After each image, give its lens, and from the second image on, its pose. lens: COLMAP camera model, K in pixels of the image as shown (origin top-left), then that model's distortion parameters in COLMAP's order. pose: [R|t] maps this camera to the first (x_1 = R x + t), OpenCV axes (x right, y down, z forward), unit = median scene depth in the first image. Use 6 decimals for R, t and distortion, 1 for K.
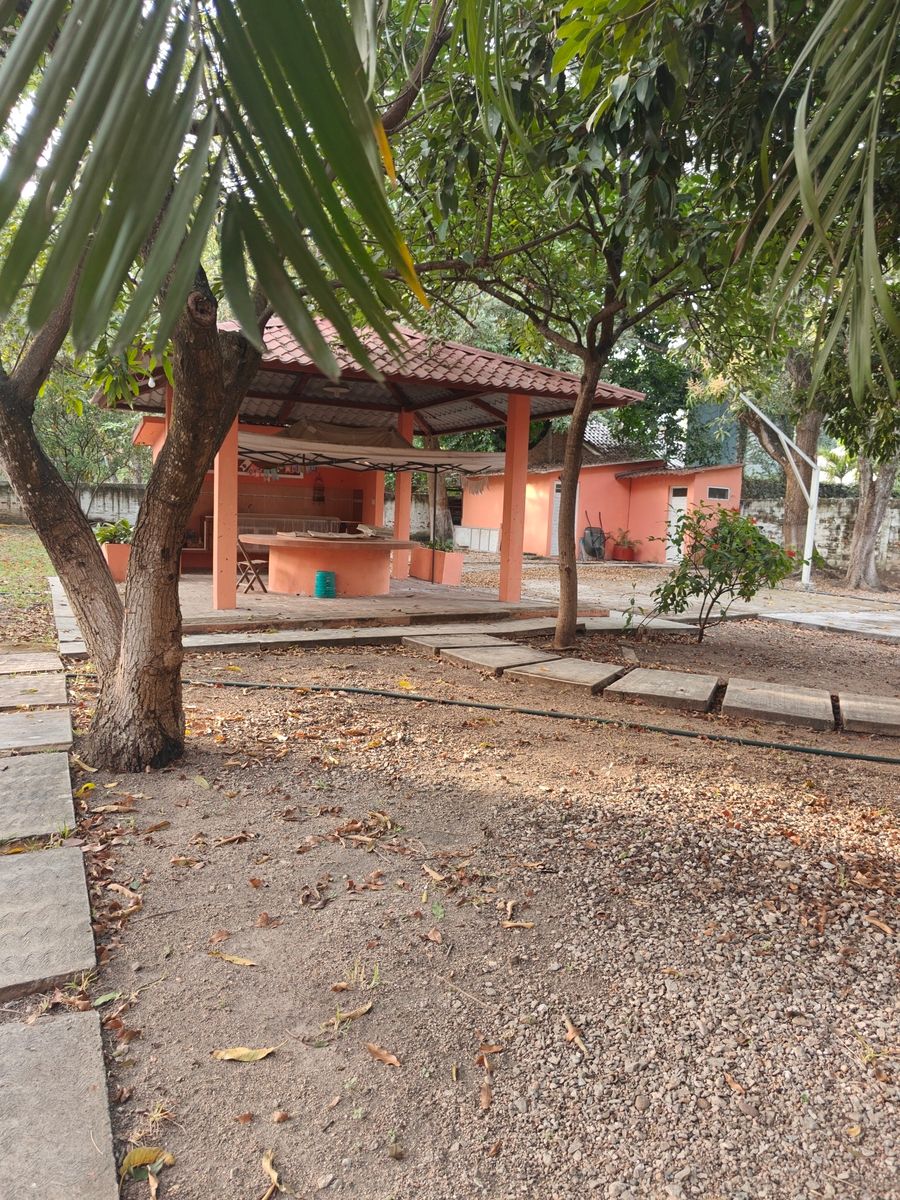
lens RADIAL K [[844.0, 0, 452.1], [0, 844.0, 600.1], [0, 0, 1]] dist [0.016500, 0.001818]
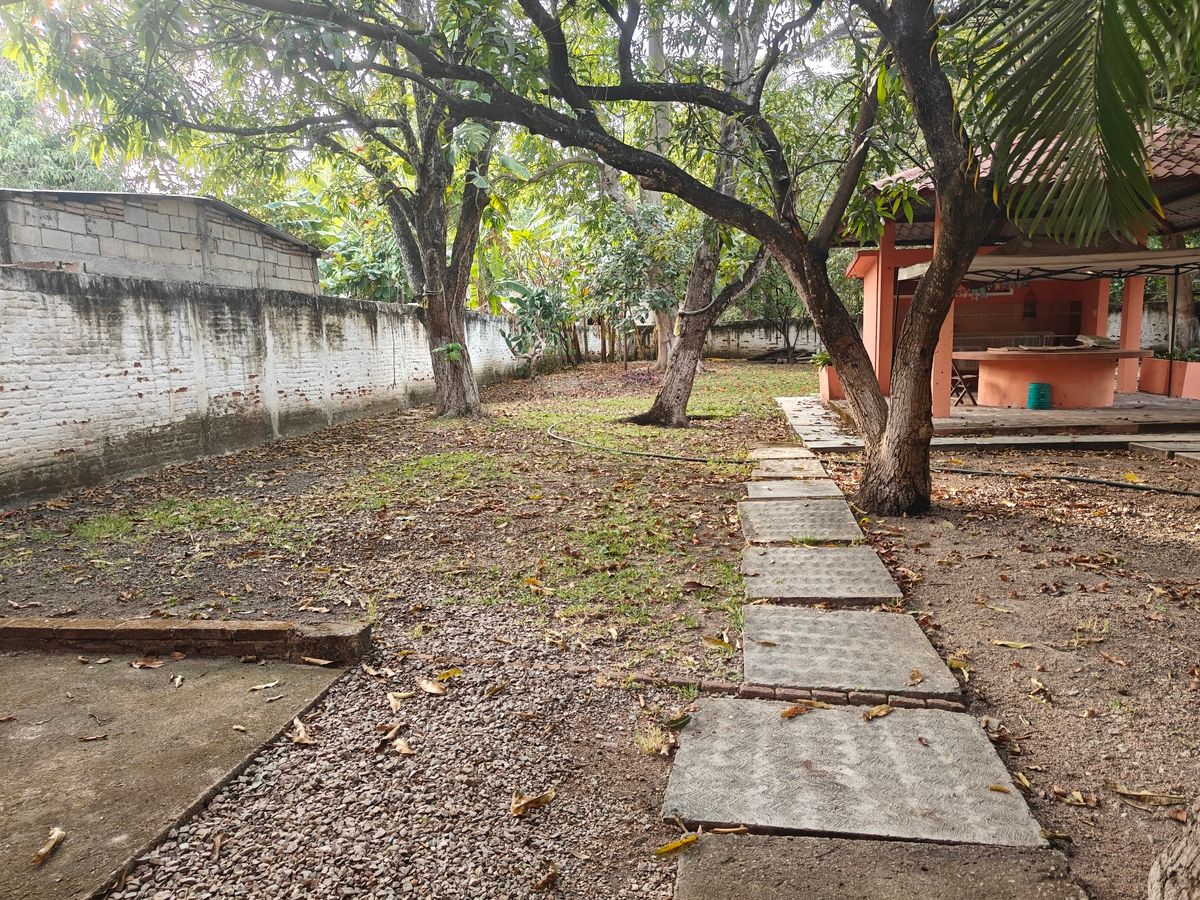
lens RADIAL K [[844.0, 0, 599.6], [0, 844.0, 457.2], [0, 0, 1]] dist [0.016500, 0.001818]
pose [[0.817273, 0.023092, -0.575788, 0.012041], [-0.005482, 0.999463, 0.032301, 0.045891], [0.576225, -0.023242, 0.816960, -0.261329]]
